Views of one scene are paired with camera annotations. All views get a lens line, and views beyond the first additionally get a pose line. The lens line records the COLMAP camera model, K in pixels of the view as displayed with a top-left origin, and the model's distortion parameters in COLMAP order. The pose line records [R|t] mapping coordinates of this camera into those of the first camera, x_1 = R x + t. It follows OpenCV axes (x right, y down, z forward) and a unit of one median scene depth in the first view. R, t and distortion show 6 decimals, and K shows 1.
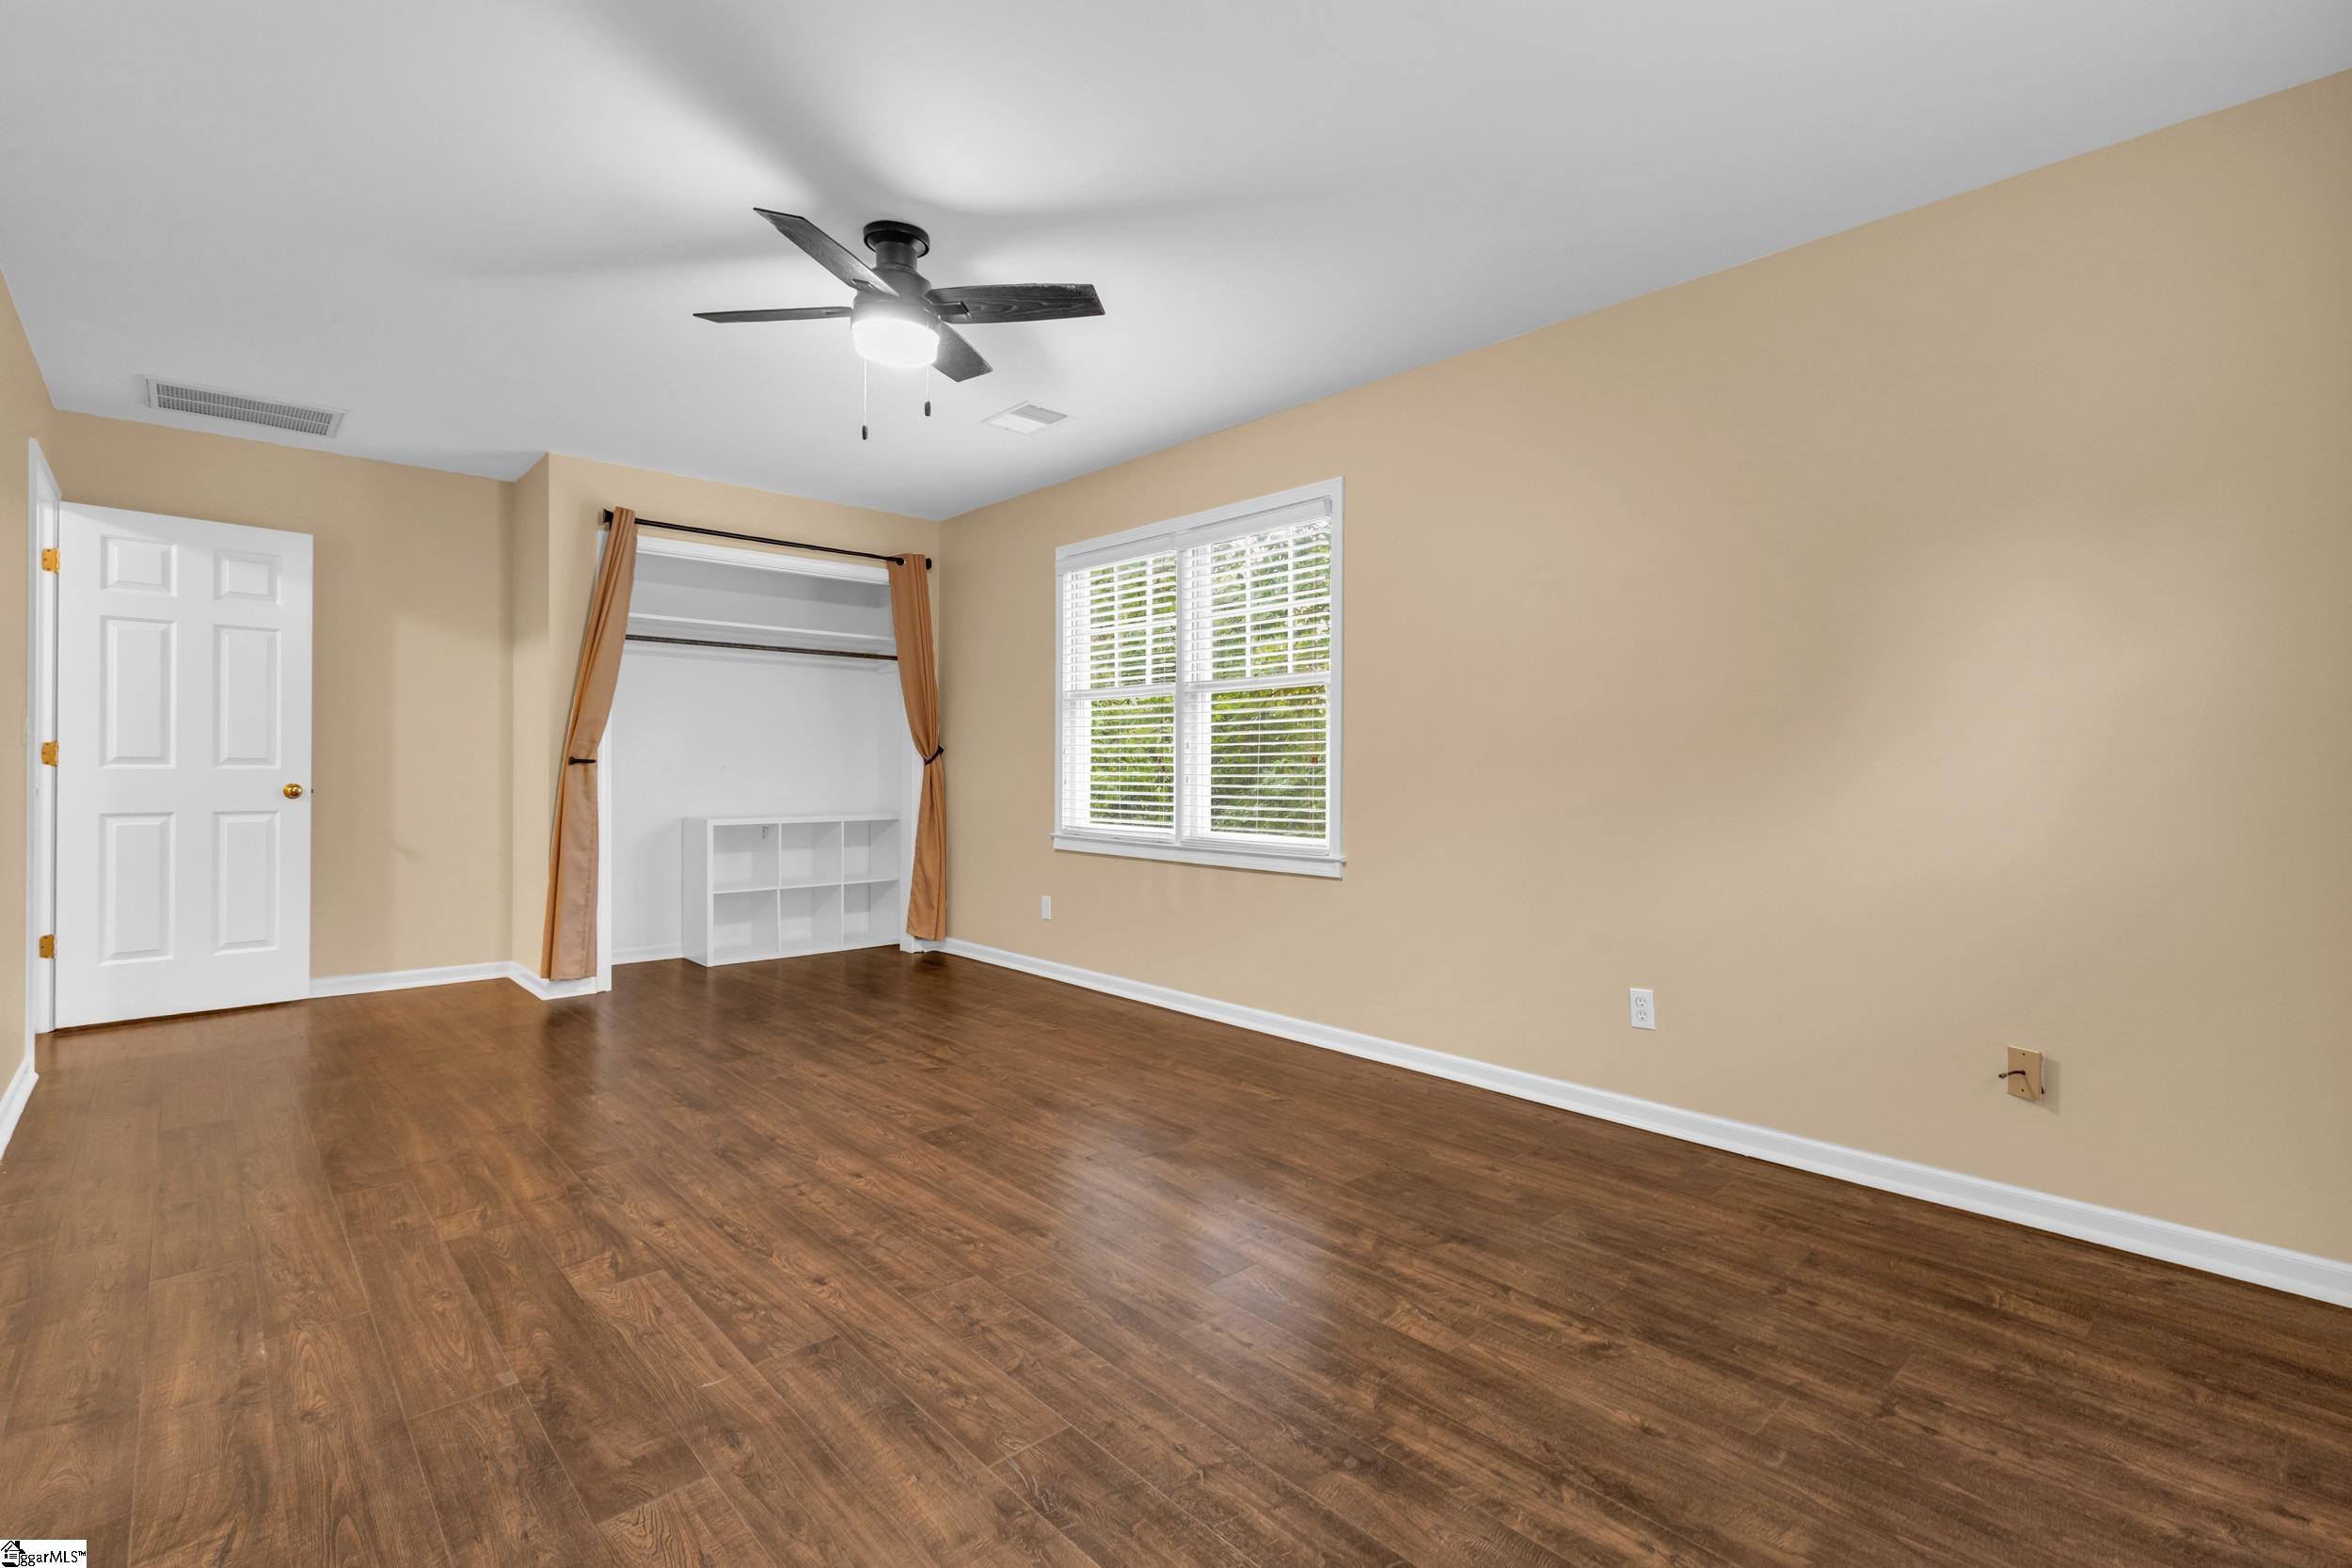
lens RADIAL K [[1078.7, 0, 1196.2], [0, 1078.7, 773.4], [0, 0, 1]] dist [0.005933, 0.000100]
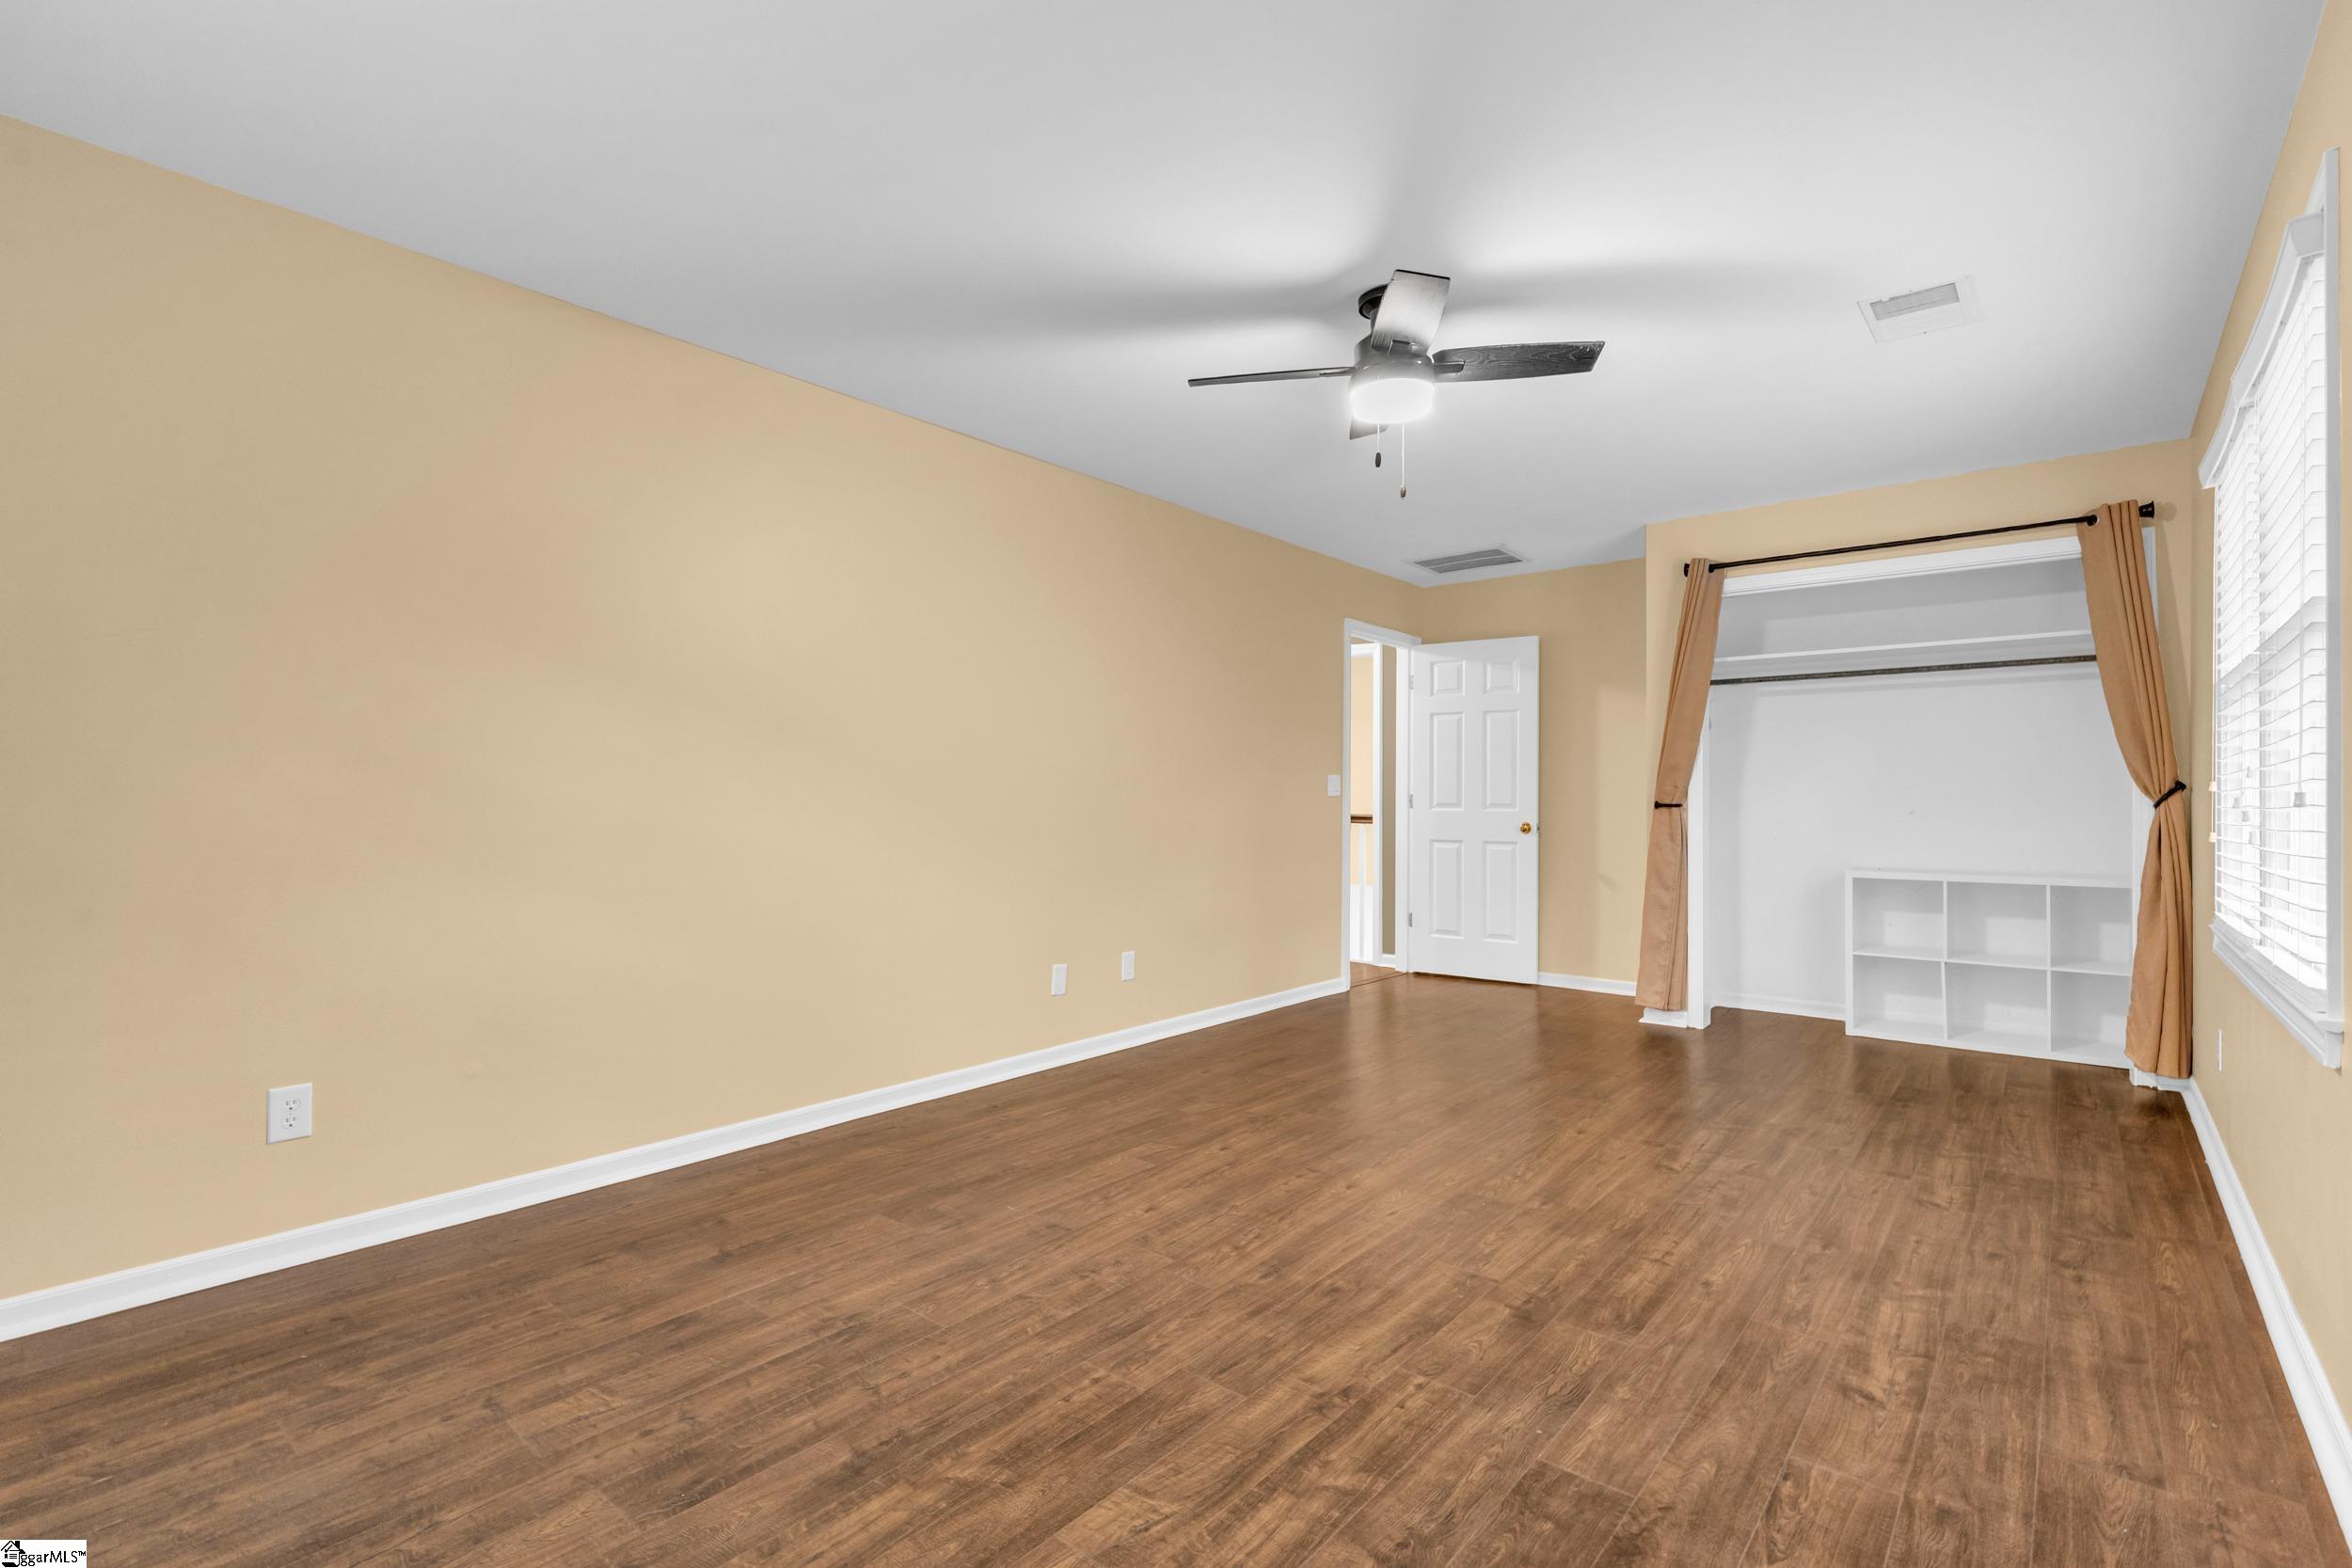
lens RADIAL K [[1078.7, 0, 1194.6], [0, 1078.7, 793.7], [0, 0, 1]] dist [0.005933, 0.000100]
pose [[0.126486, -0.013753, -0.991873, 0.638104], [-0.010366, 0.999831, -0.015186, -0.002306], [0.991914, 0.012202, 0.126322, 0.605582]]
